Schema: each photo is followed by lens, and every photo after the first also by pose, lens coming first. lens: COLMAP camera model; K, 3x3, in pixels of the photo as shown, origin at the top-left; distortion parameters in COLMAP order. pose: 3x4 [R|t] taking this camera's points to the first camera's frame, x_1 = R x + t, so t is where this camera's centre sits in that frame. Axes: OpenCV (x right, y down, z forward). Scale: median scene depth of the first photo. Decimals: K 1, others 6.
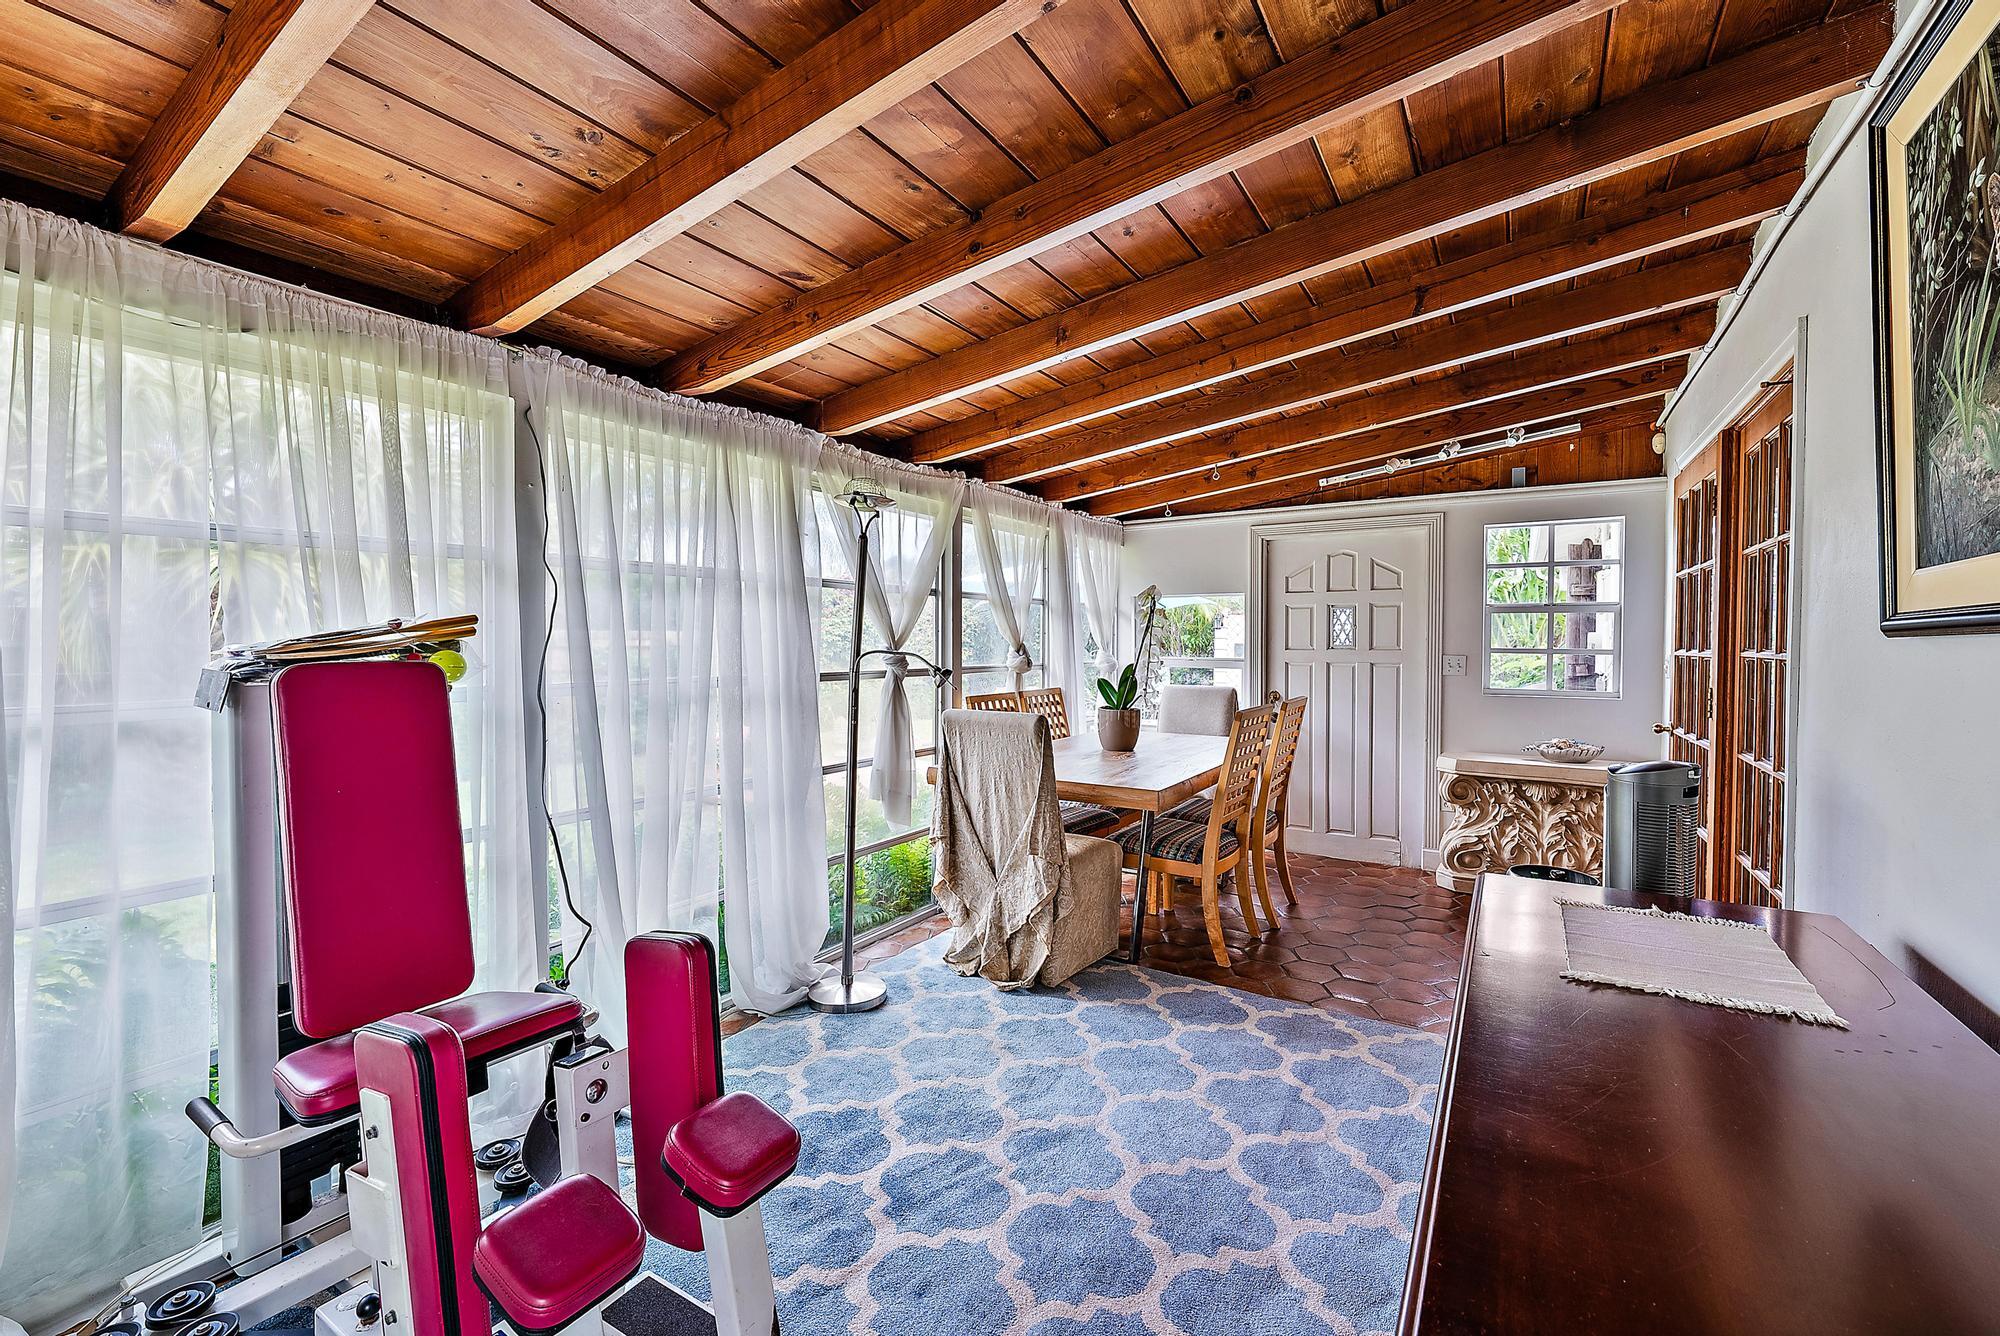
lens RADIAL K [[832.3, 0, 1003.8], [0, 832.3, 667.9], [0, 0, 1]] dist [-0.000227, -0.000011]
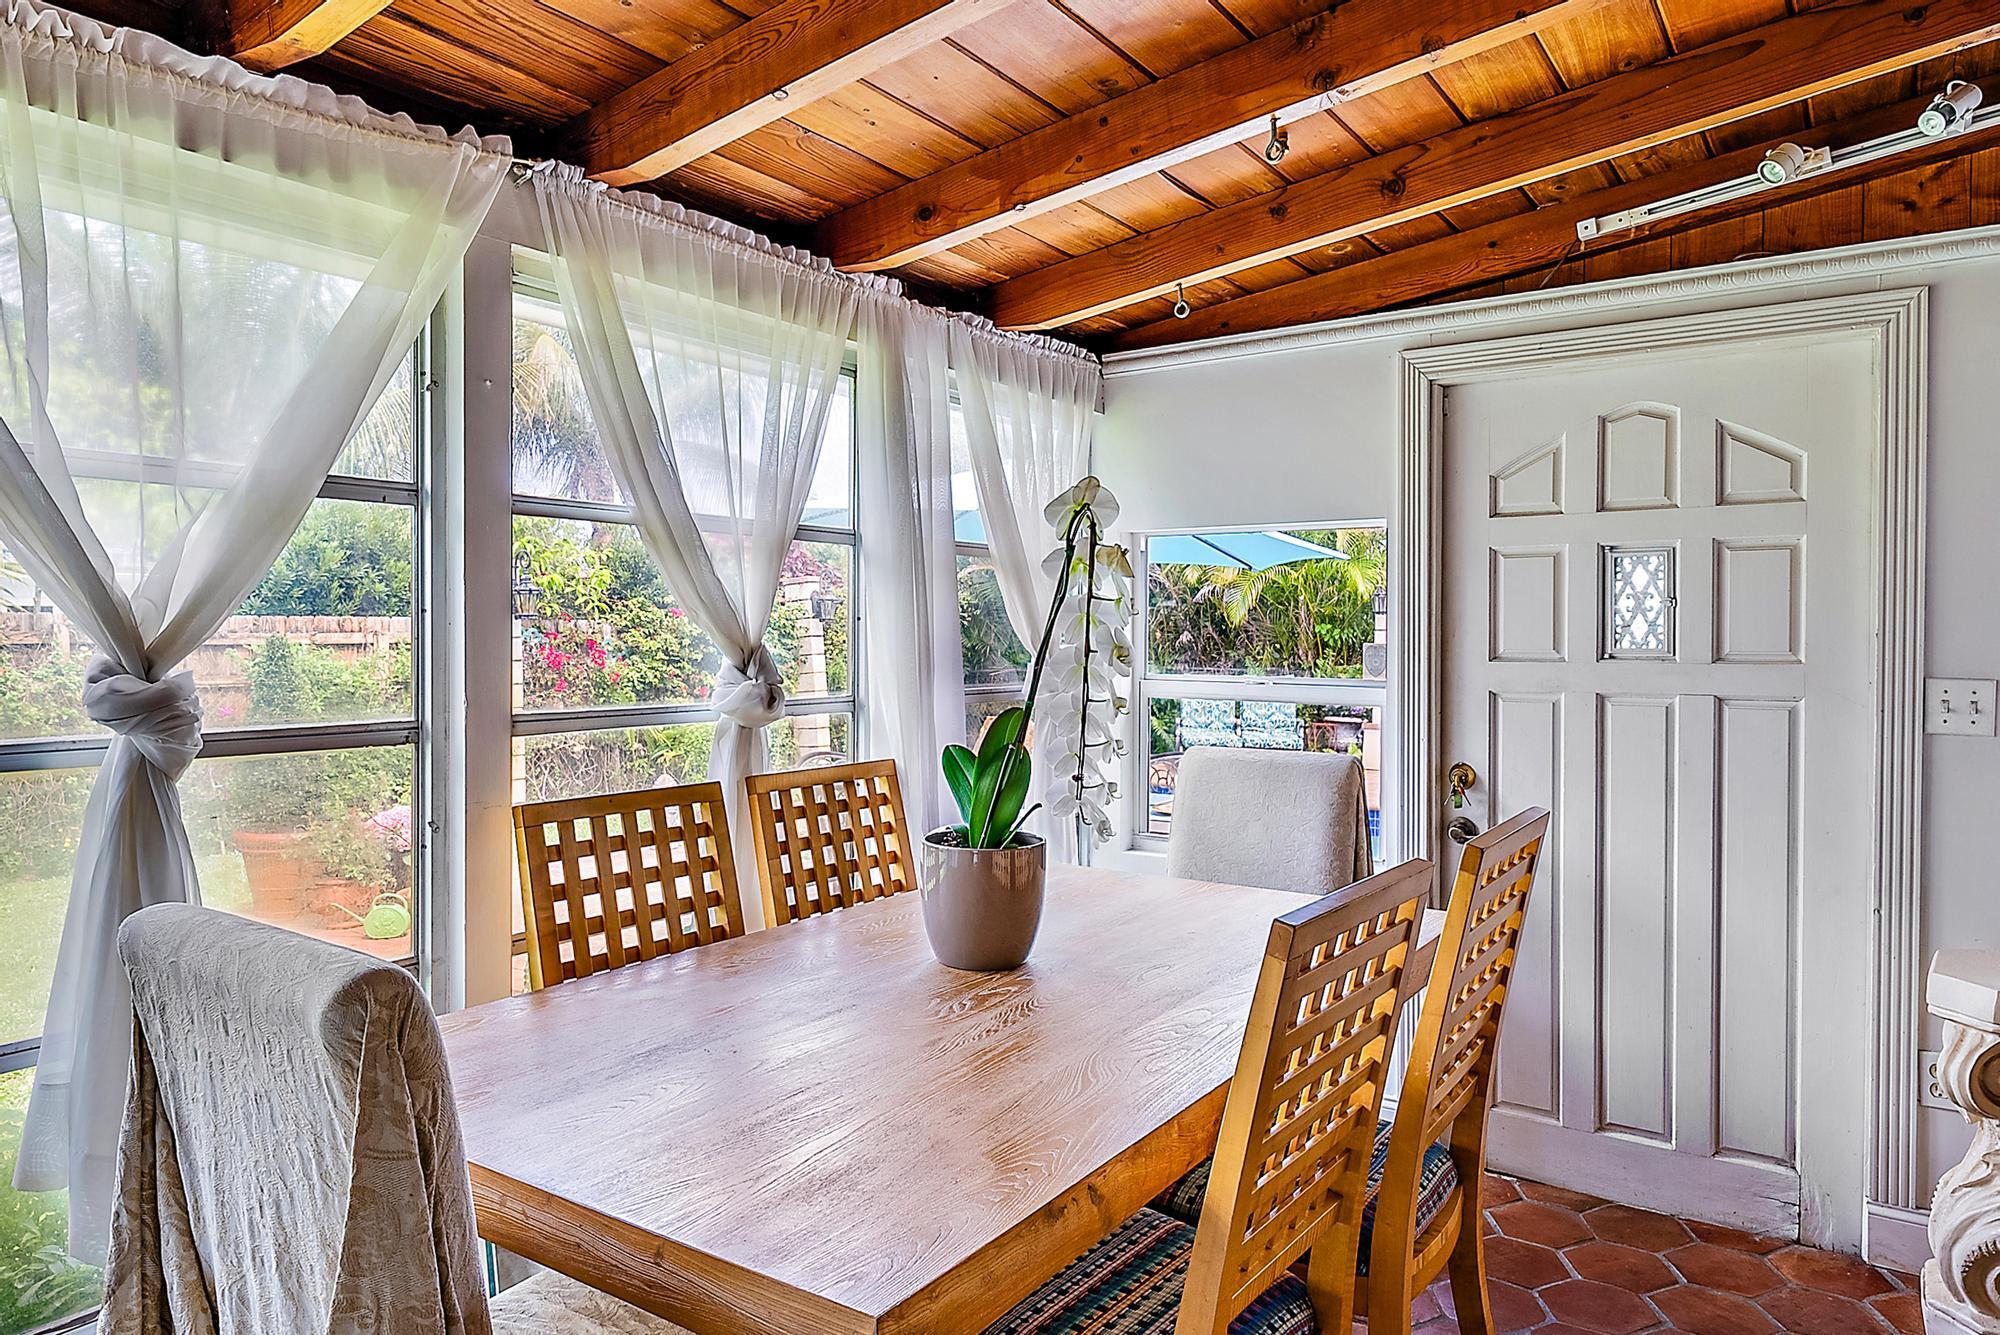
lens RADIAL K [[1272.9, 0, 995.1], [0, 1272.9, 668.5], [0, 0, 1]] dist [0.004995, -0.000128]
pose [[0.998624, 0.002006, -0.052410, 0.150715], [-0.002247, 0.999987, -0.004535, -0.016371], [0.052401, 0.004646, 0.998615, 0.424759]]
